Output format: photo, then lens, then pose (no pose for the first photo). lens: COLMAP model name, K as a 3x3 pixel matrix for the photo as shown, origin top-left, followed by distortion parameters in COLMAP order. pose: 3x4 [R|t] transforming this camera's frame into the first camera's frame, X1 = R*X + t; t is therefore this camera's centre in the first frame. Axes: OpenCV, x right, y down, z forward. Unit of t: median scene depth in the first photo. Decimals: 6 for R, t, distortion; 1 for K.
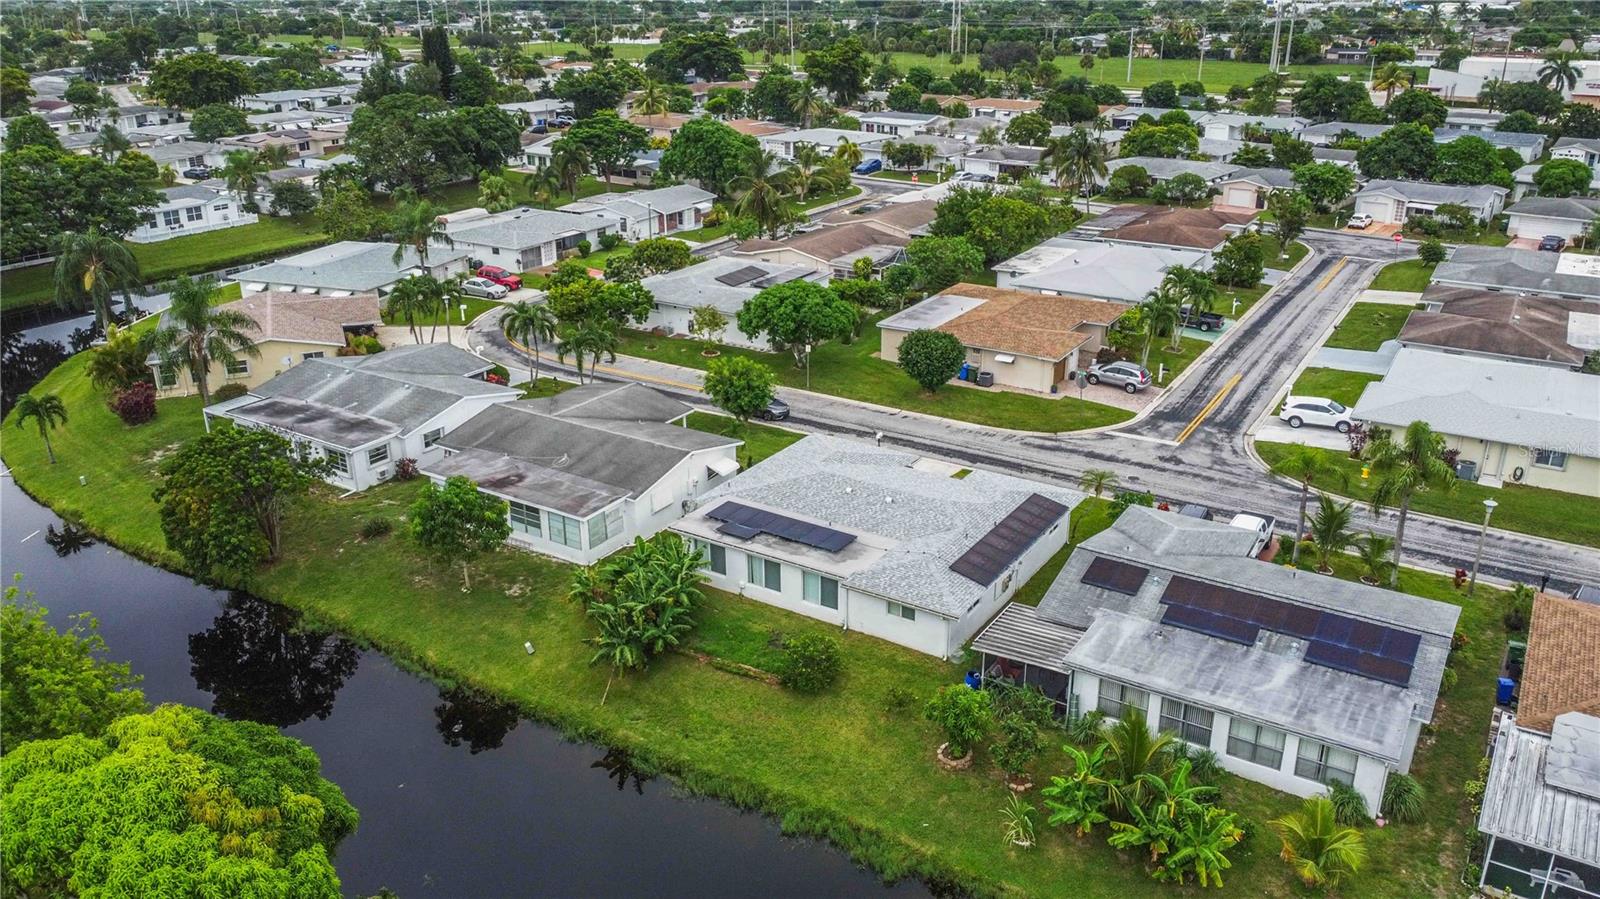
lens RADIAL K [[1210.6, 0, 799.1], [0, 1210.6, 445.8], [0, 0, 1]] dist [0.008937, -0.017841]
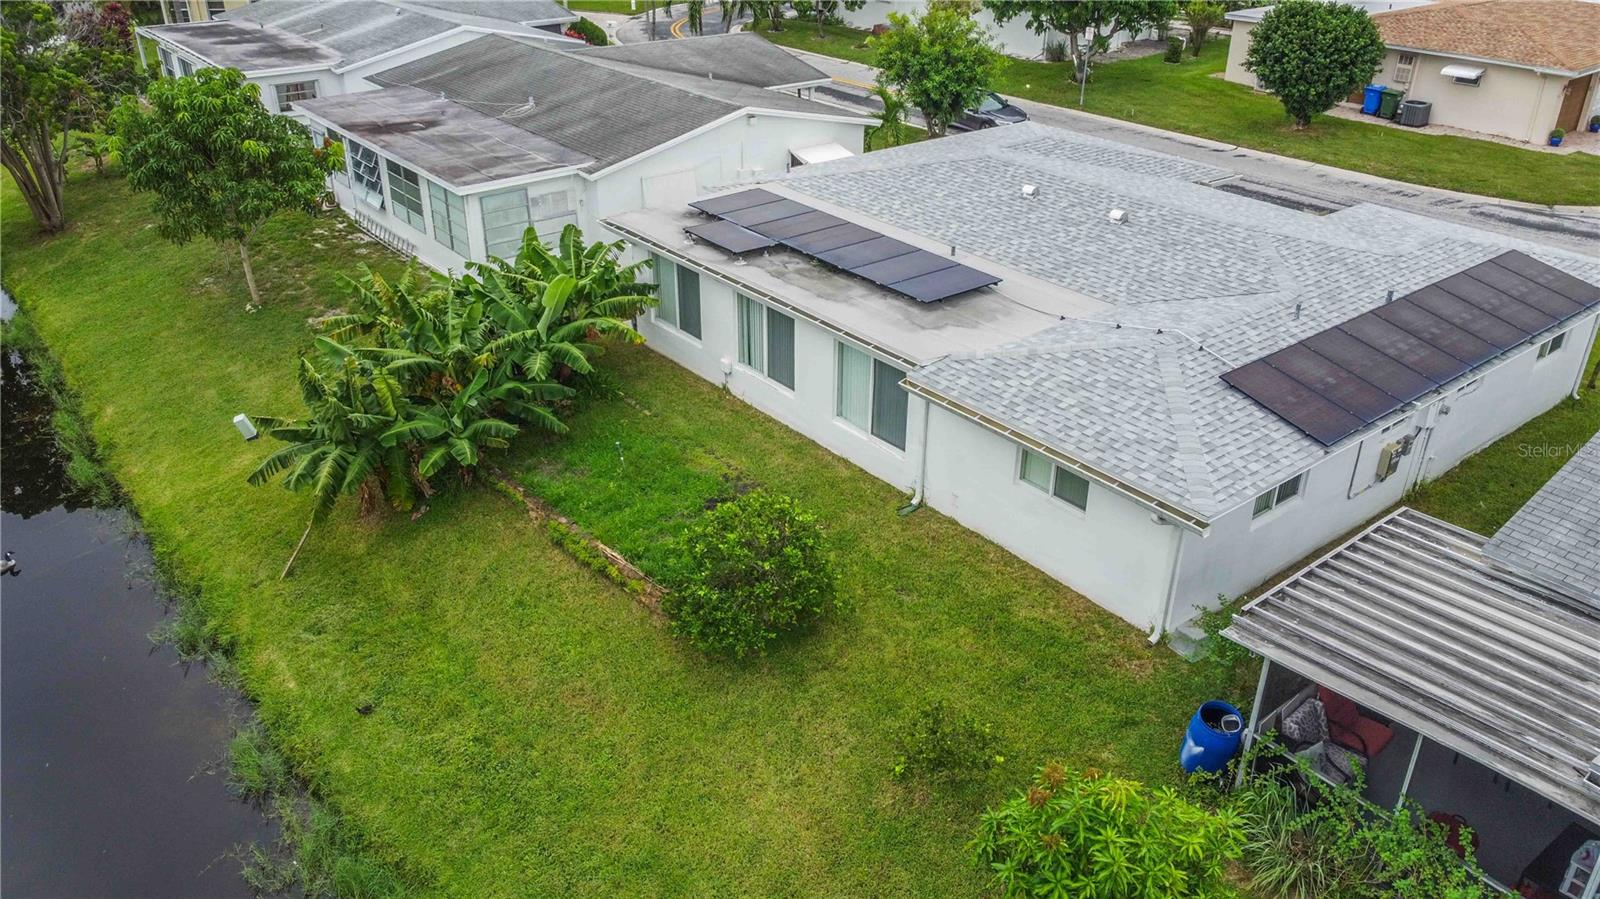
lens RADIAL K [[1210.6, 0, 799.1], [0, 1210.6, 445.8], [0, 0, 1]] dist [0.008937, -0.017841]
pose [[0.947864, 0.158179, -0.276645, 0.089627], [-0.126686, 0.983605, 0.128342, 0.074669], [0.292410, -0.086604, 0.952363, 0.526370]]
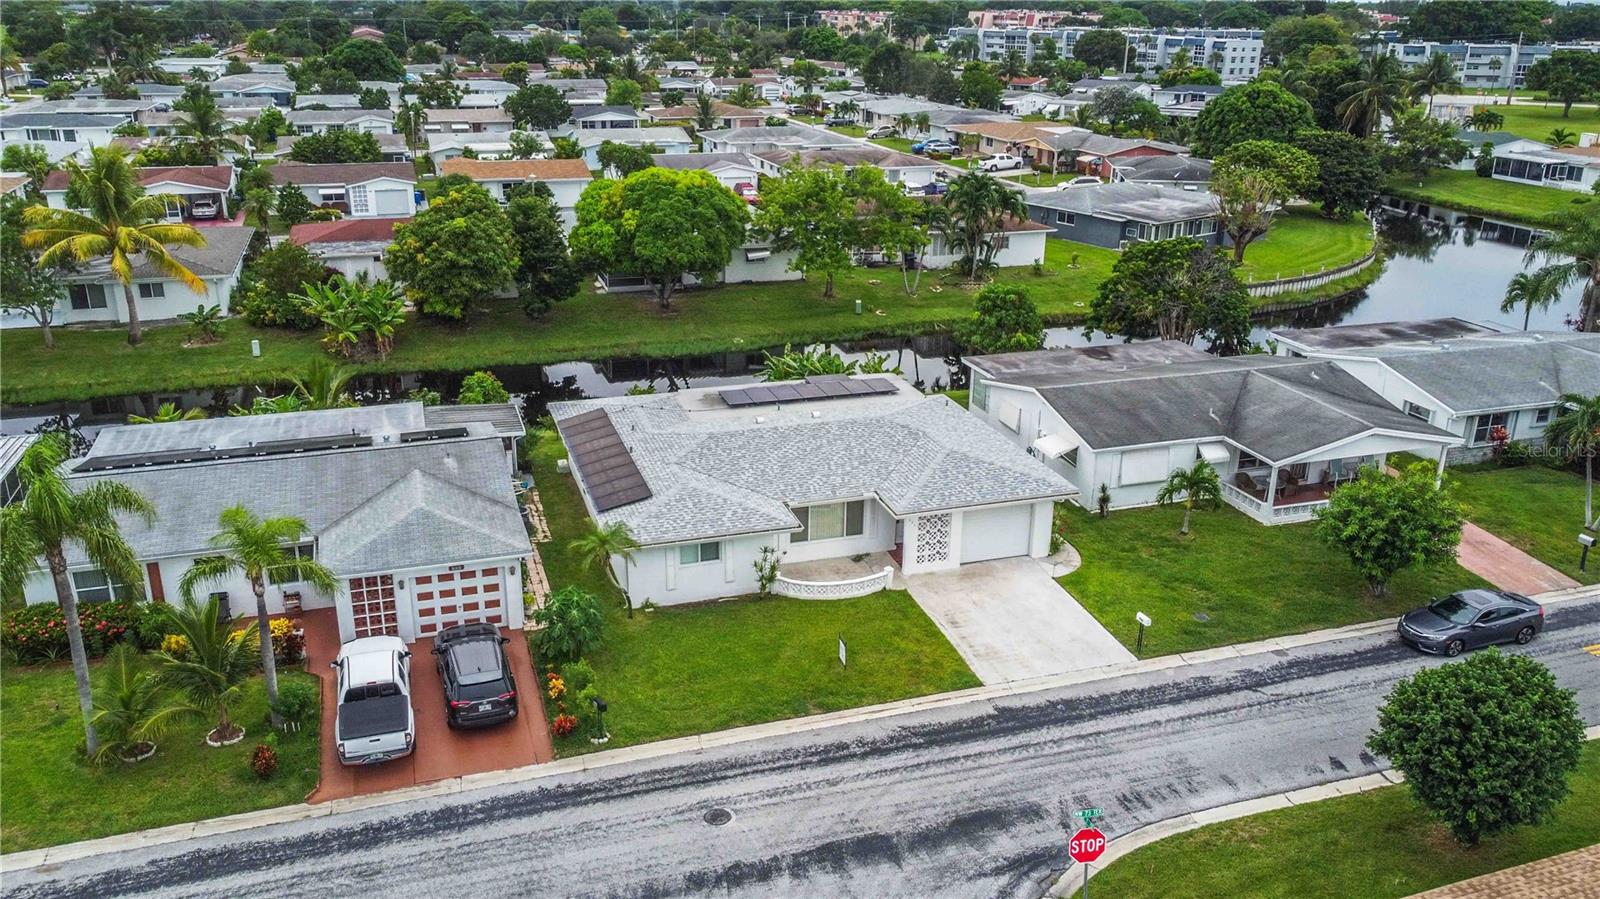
lens RADIAL K [[1236.8, 0, 799.2], [0, 1236.8, 447.5], [0, 0, 1]] dist [0.006912, -0.012490]
pose [[-0.628432, 0.267468, -0.730434, 0.593632], [-0.289530, 0.791125, 0.538789, -0.347672], [0.721973, 0.550075, -0.419729, 1.246017]]
